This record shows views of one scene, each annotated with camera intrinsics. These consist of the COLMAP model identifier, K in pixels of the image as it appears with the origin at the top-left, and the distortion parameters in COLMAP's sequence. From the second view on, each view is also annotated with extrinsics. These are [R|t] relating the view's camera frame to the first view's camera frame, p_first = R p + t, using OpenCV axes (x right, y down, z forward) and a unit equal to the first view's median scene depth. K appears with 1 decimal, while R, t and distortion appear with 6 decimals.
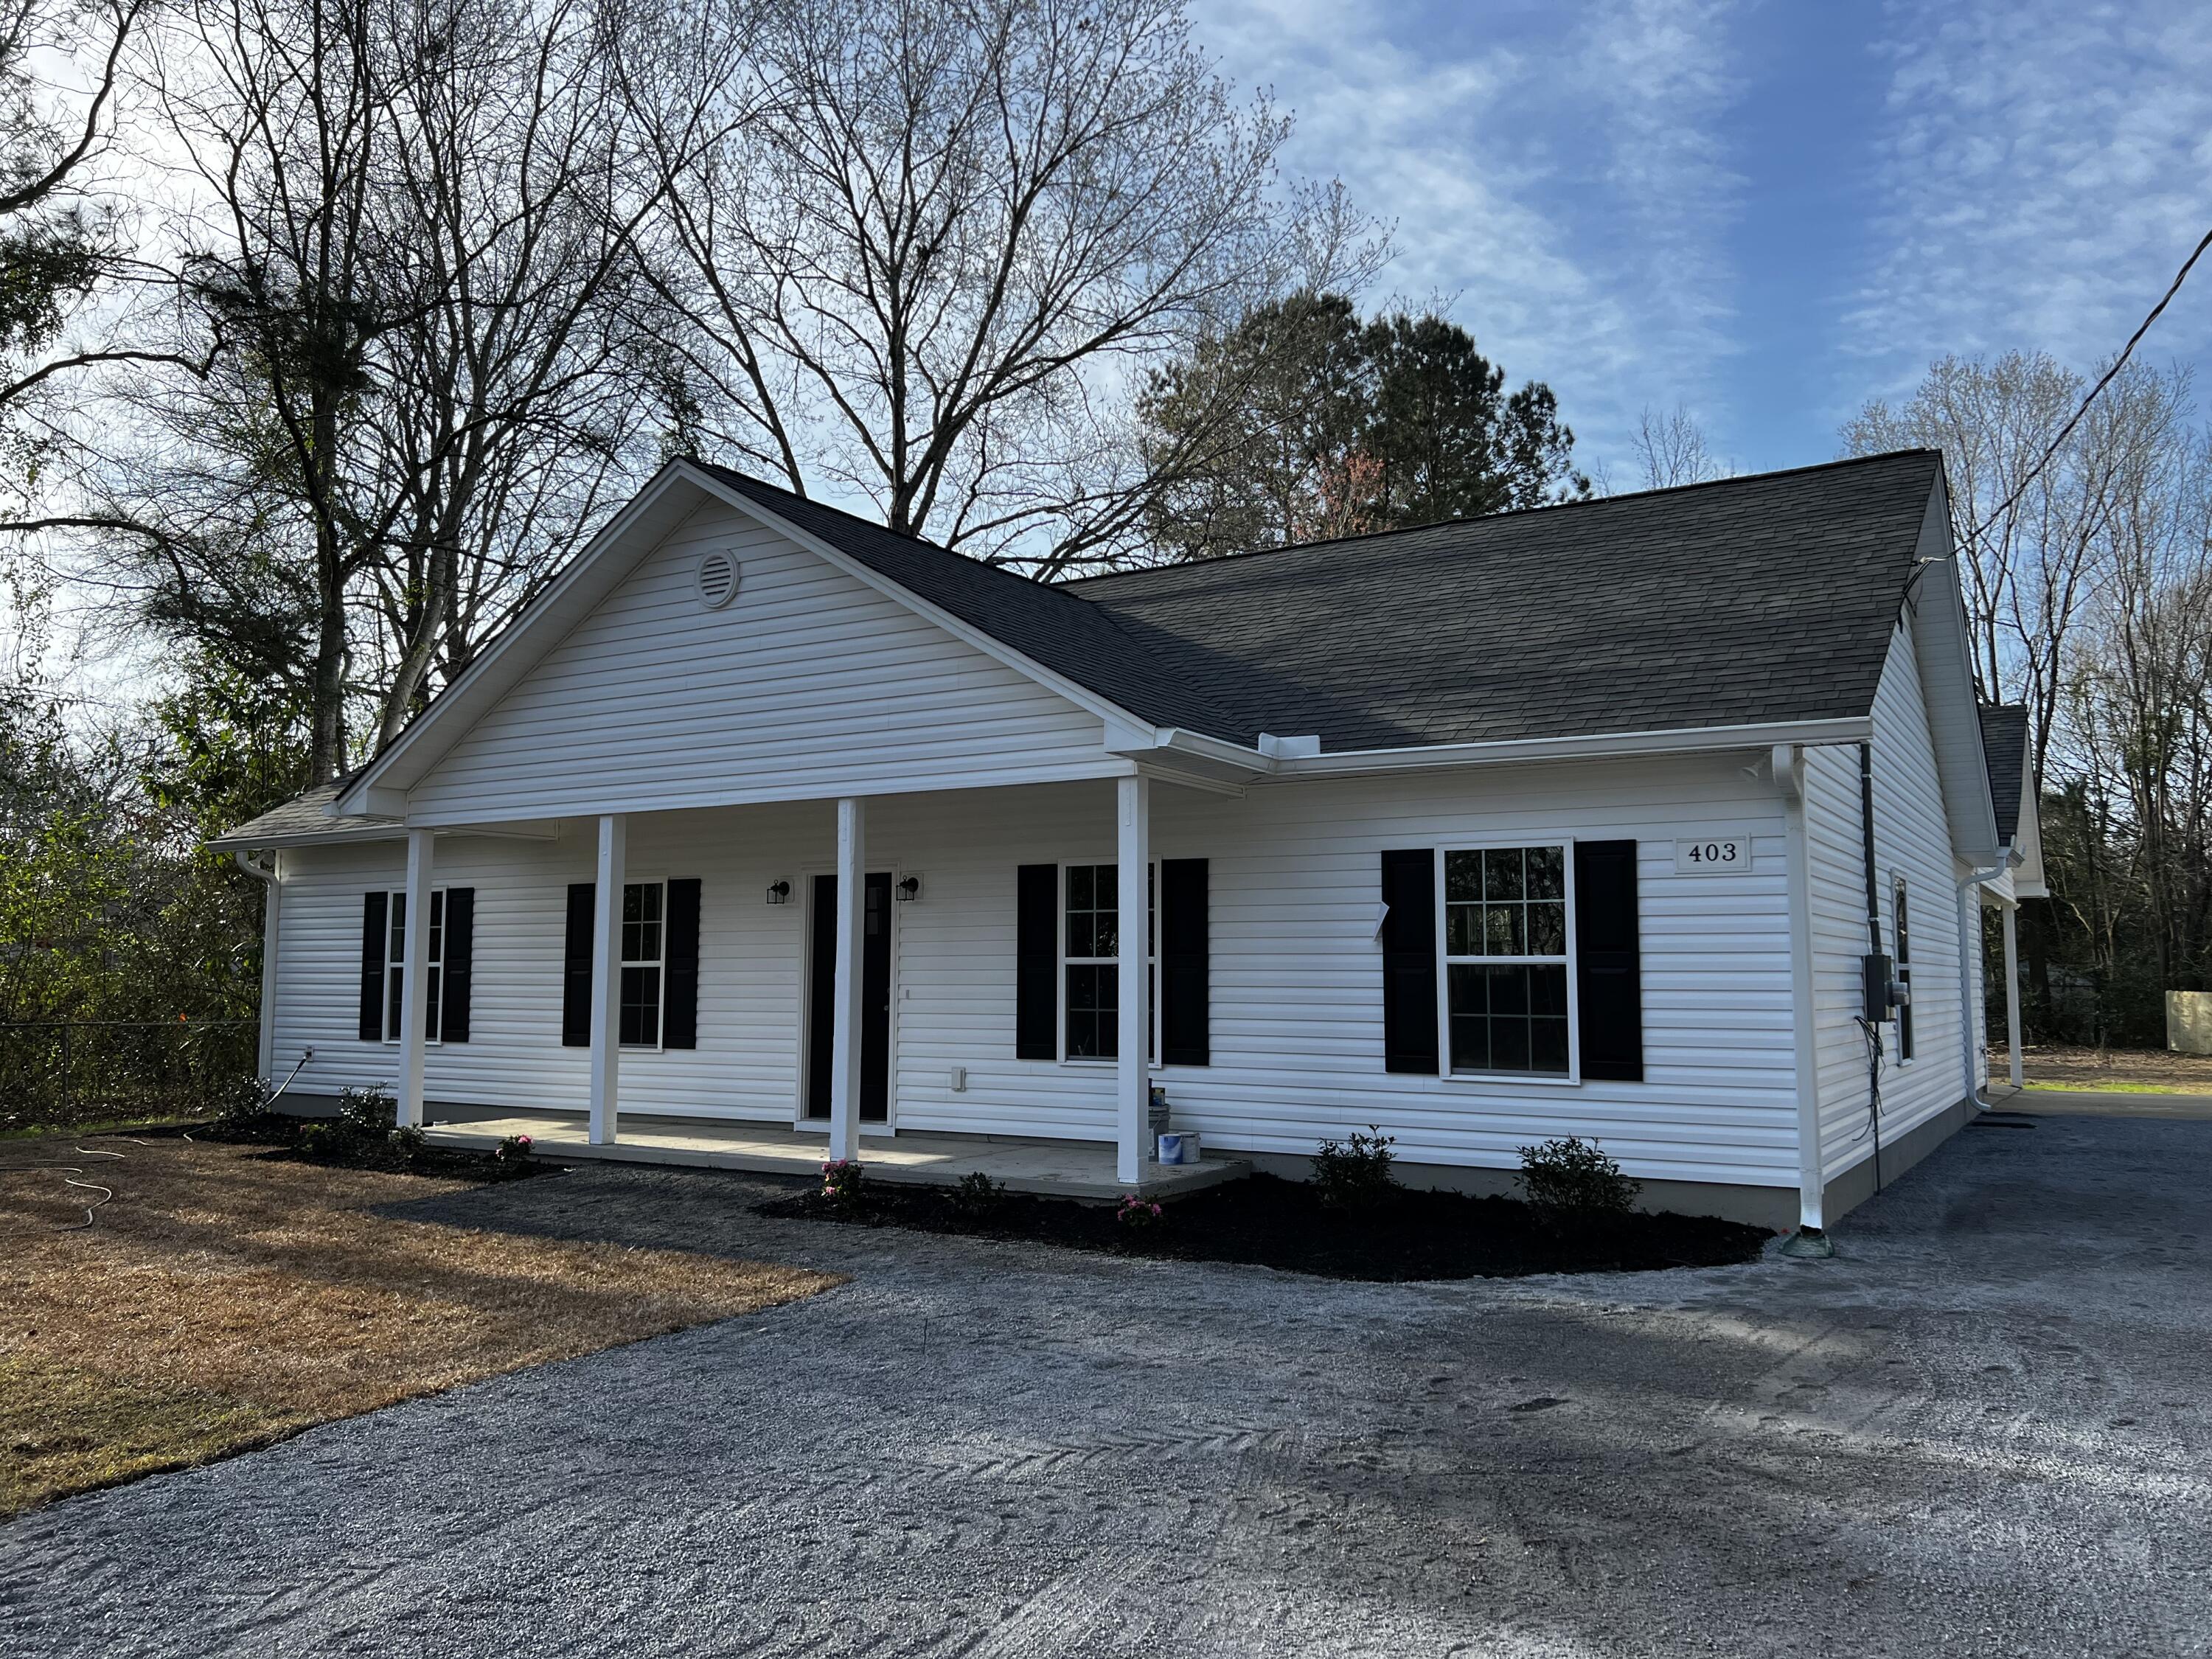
lens RADIAL K [[1645.5, 0, 1106.0], [0, 1645.5, 829.5], [0, 0, 1]] dist [0.086054, -0.105553]
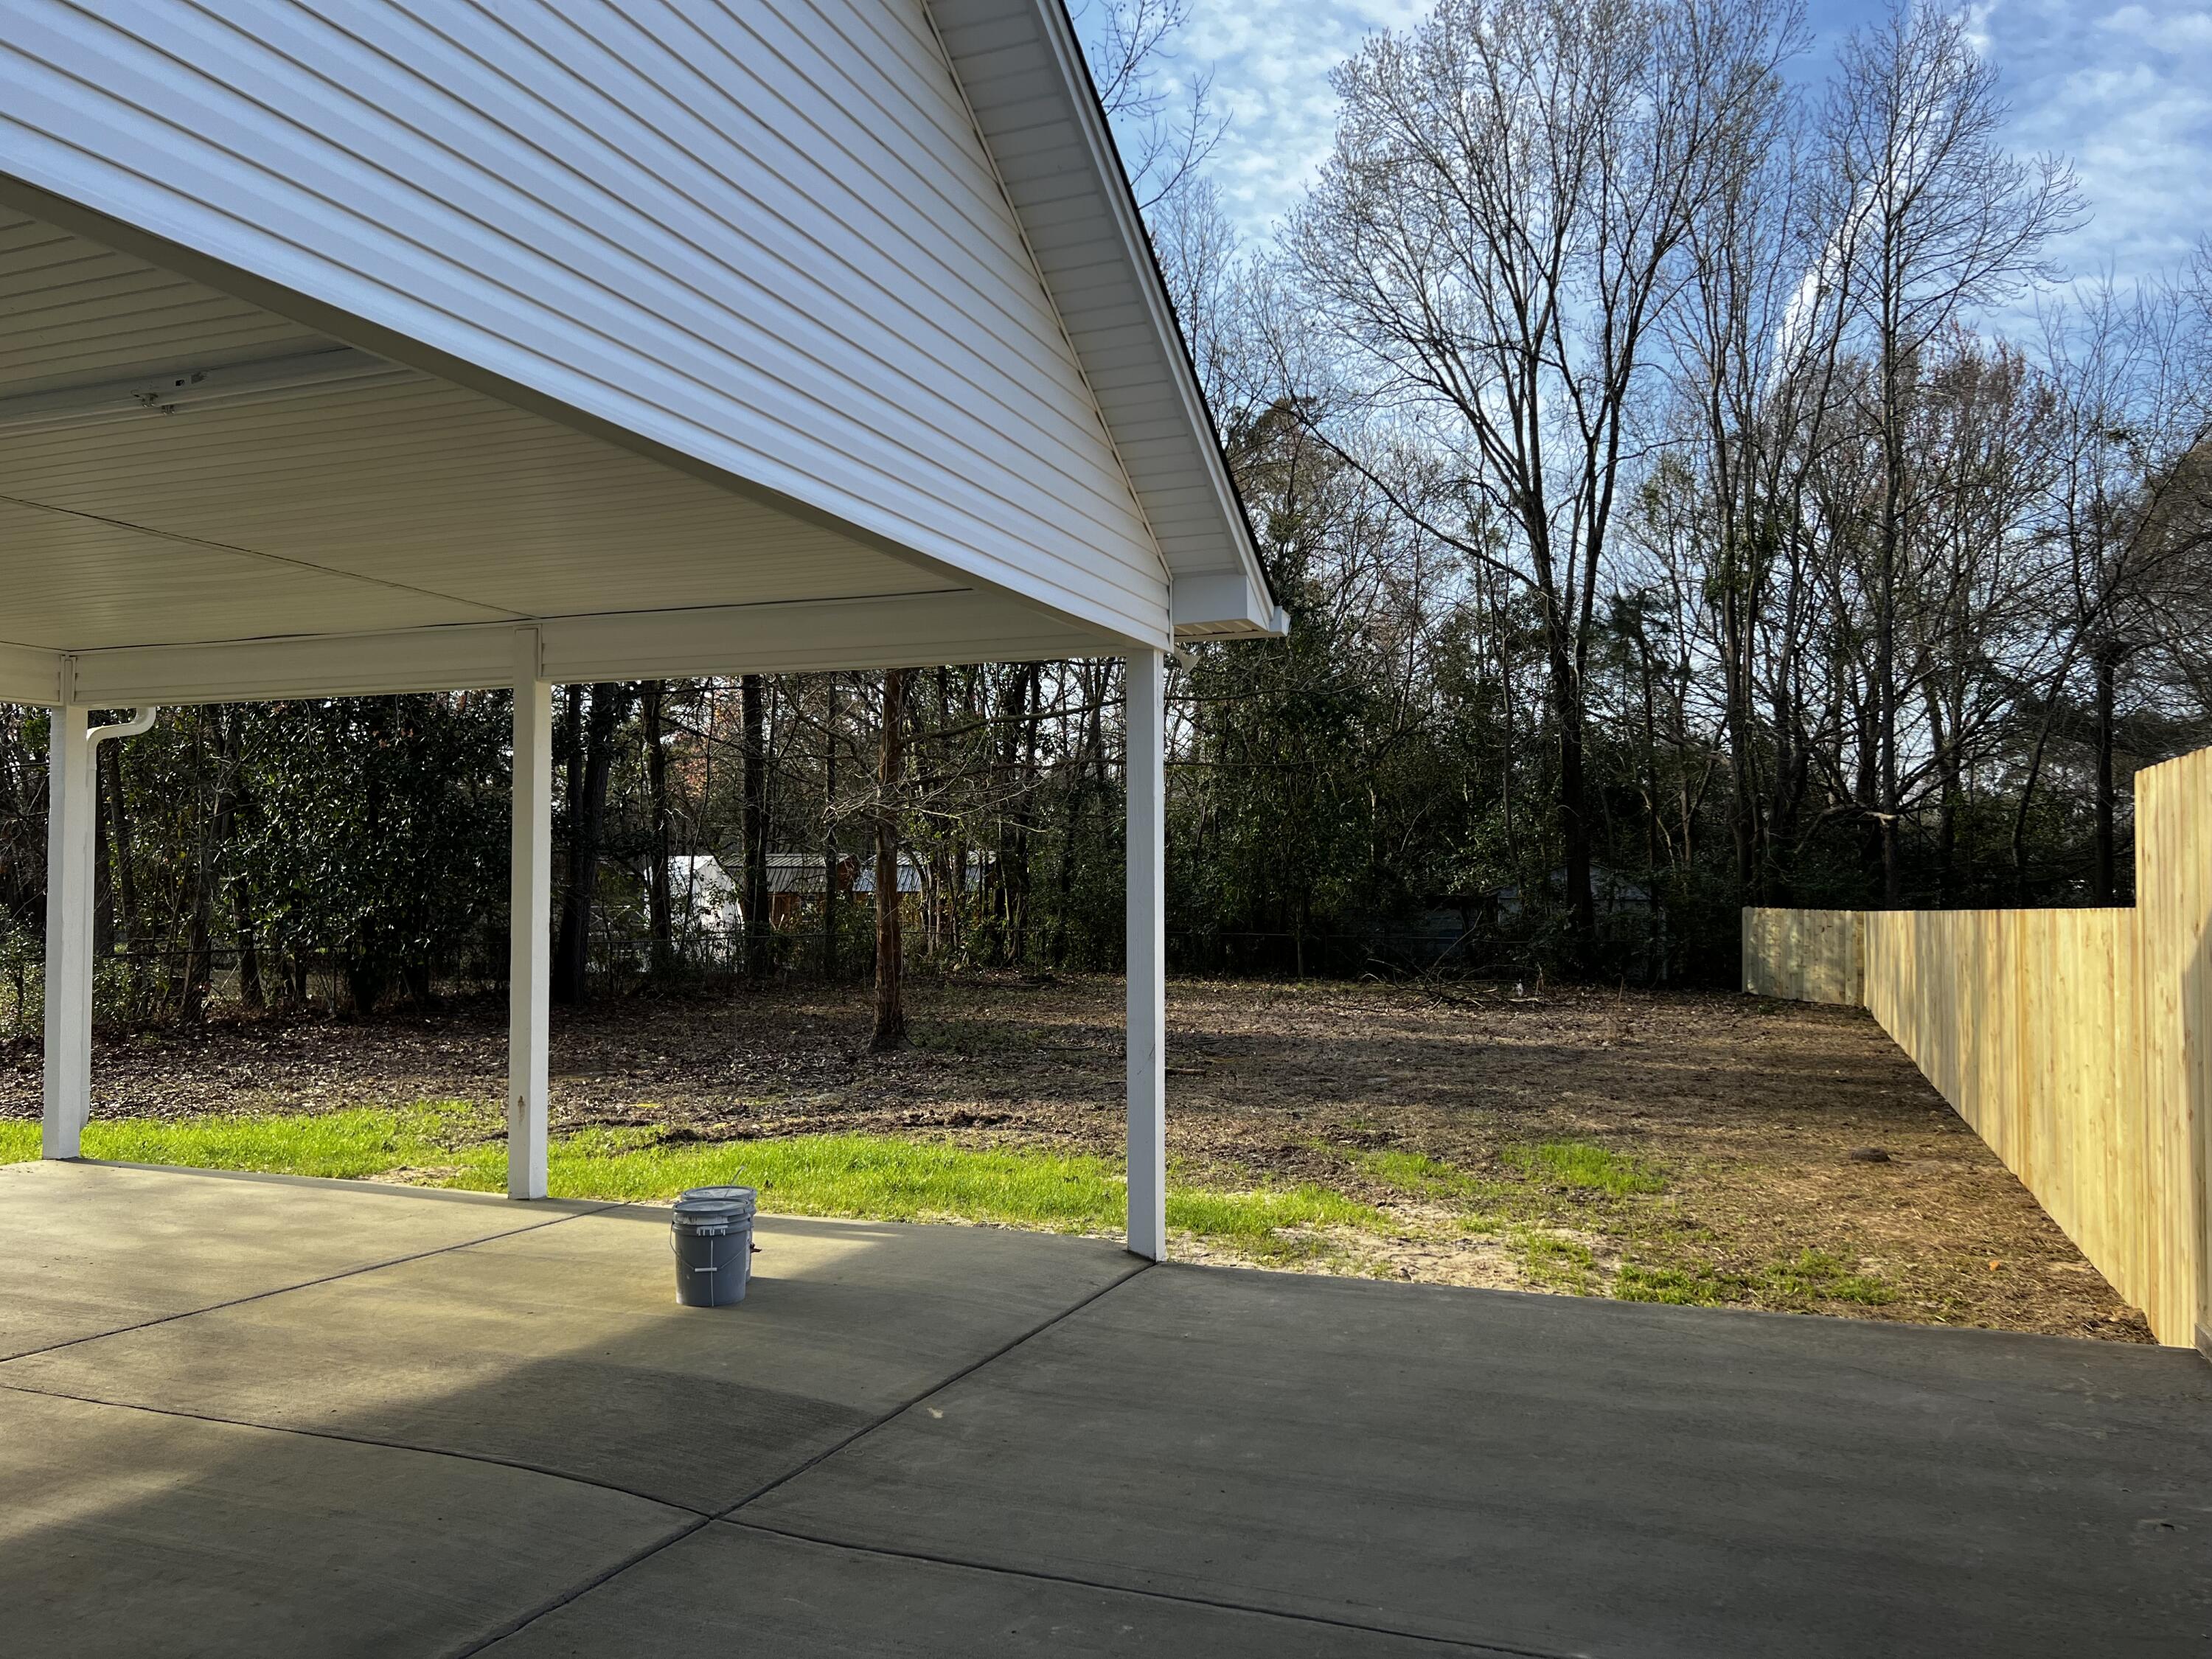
lens RADIAL K [[1645.5, 0, 1106.0], [0, 1645.5, 829.5], [0, 0, 1]] dist [0.086054, -0.105553]
pose [[0.983873, 0.004207, 0.178816, 1.028102], [-0.013722, 0.998552, 0.052010, 0.132156], [-0.178339, -0.053625, 0.982507, 1.528348]]
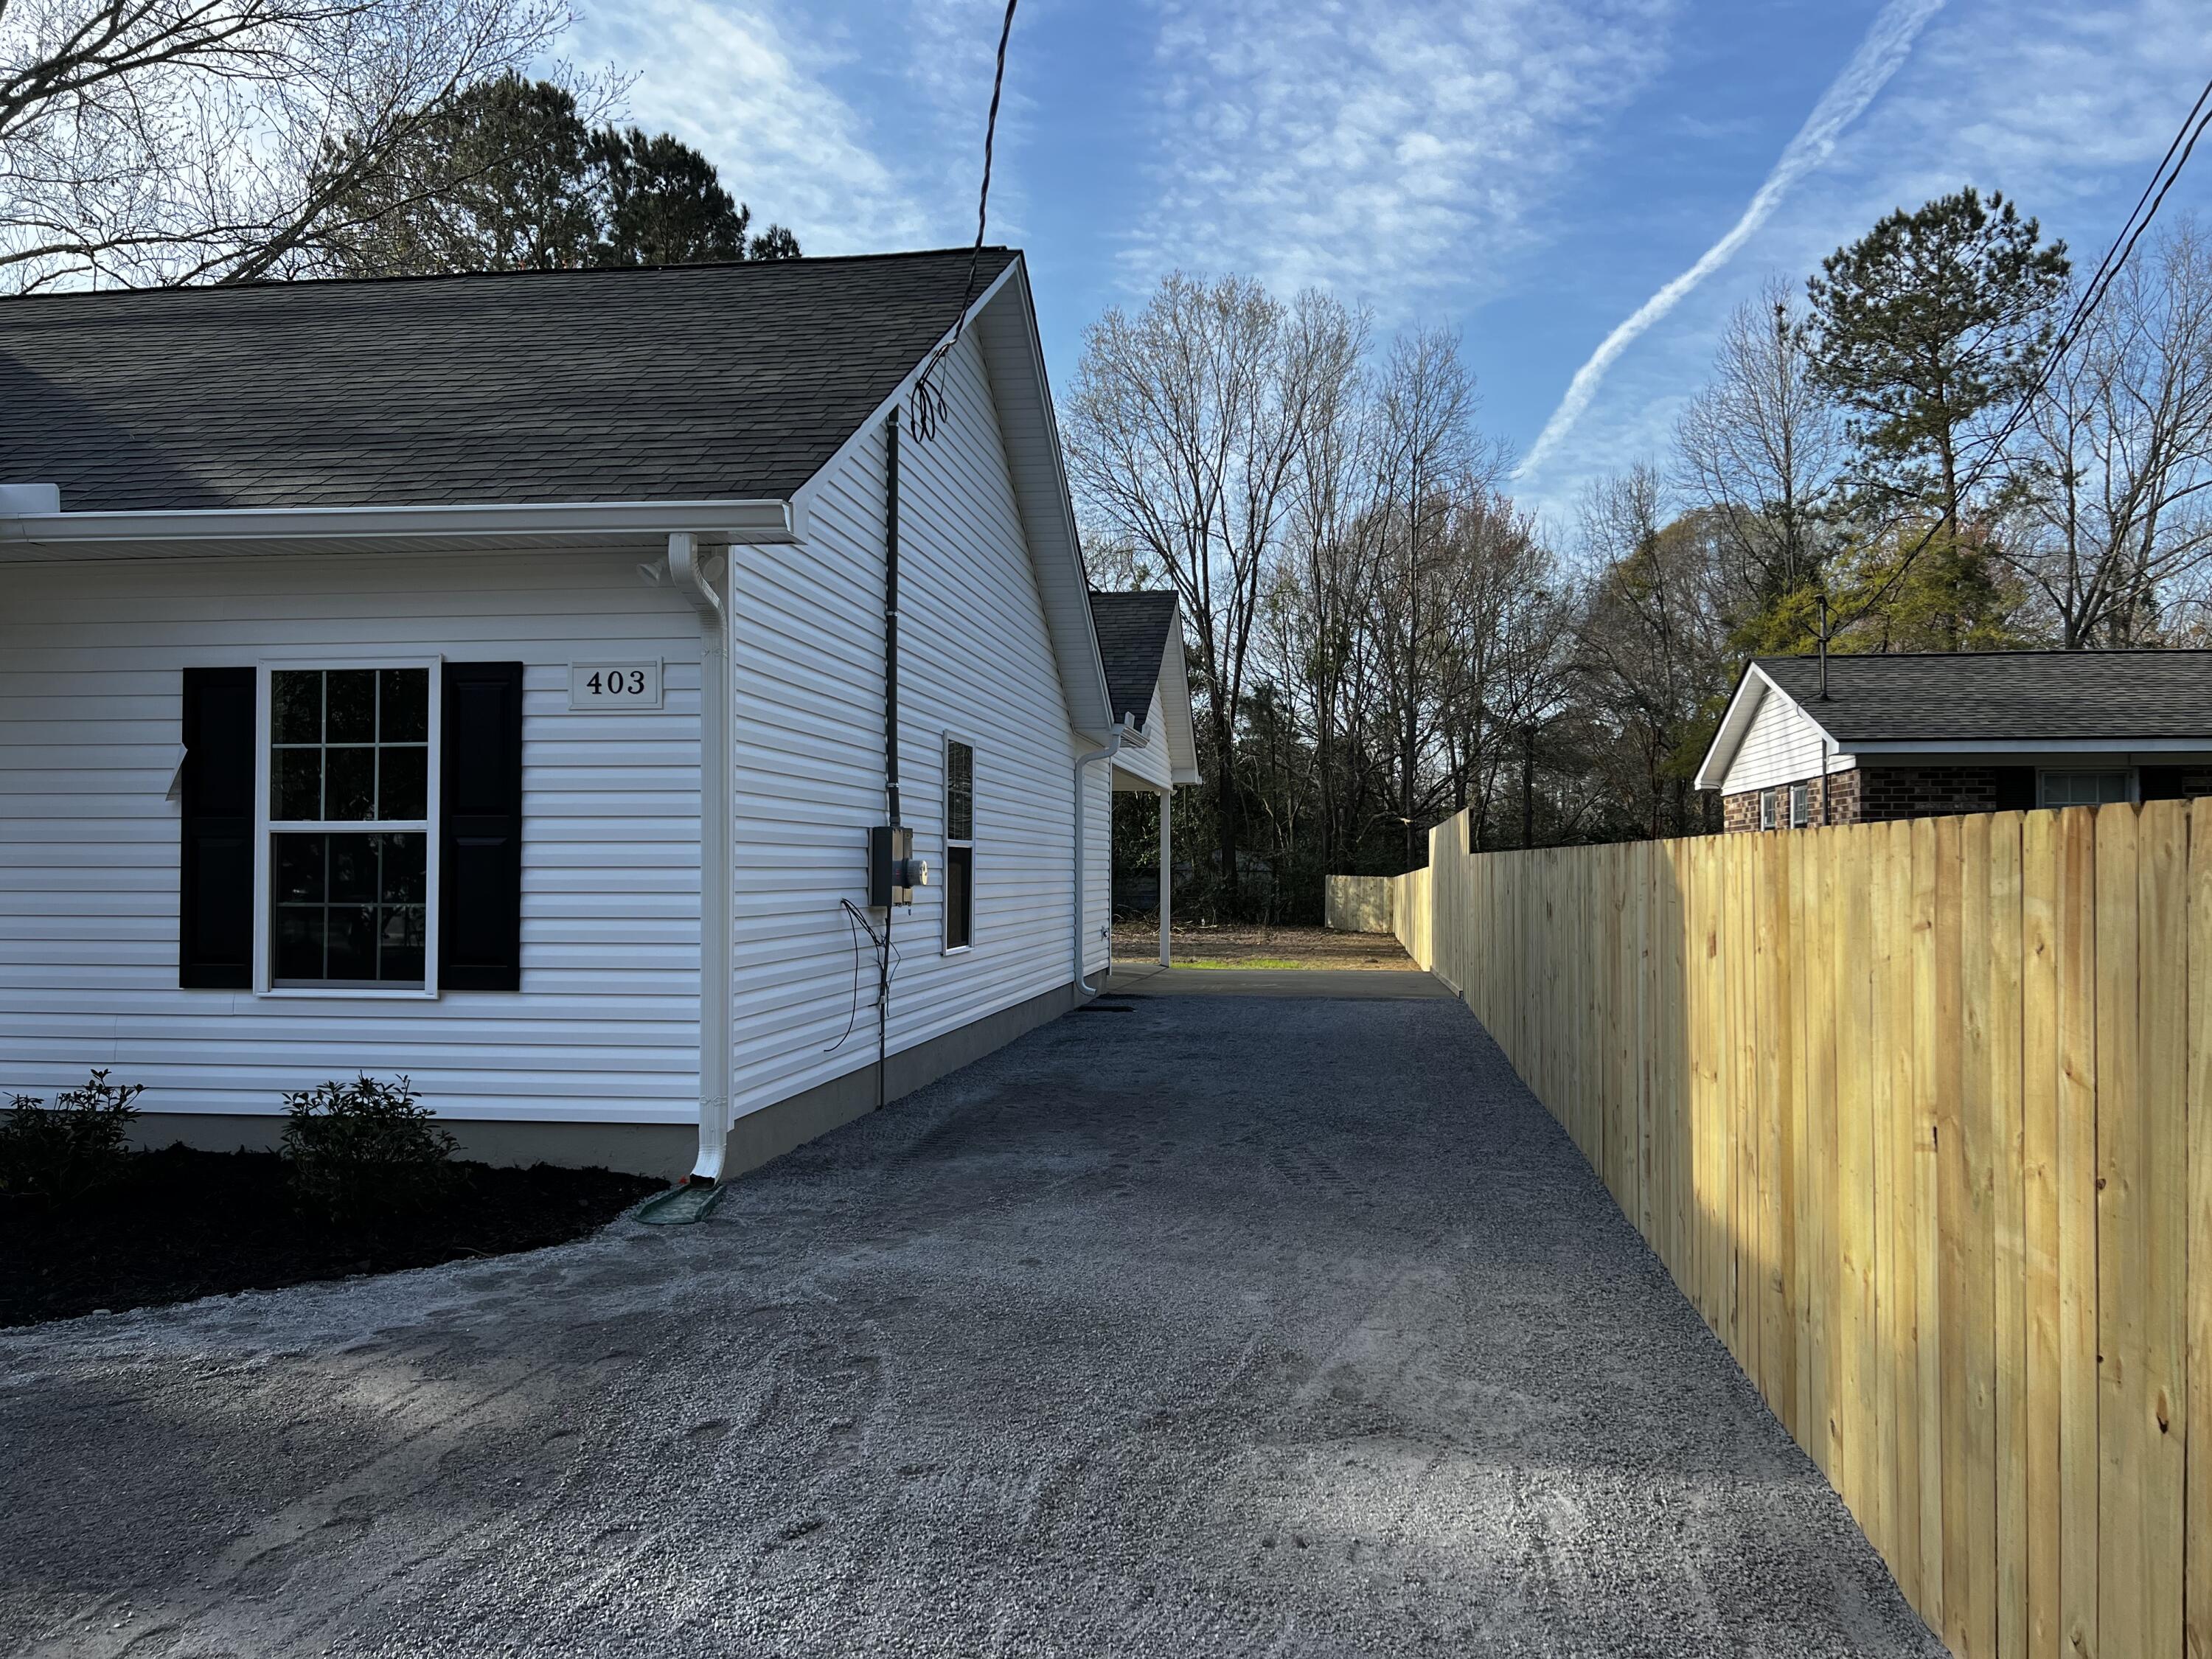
lens RADIAL K [[1645.5, 0, 1106.0], [0, 1645.5, 829.5], [0, 0, 1]] dist [0.086054, -0.105553]
pose [[0.916708, 0.010534, 0.399420, 0.222071], [-0.037339, 0.997536, 0.059388, 0.022381], [-0.397810, -0.069356, 0.914842, 0.190978]]
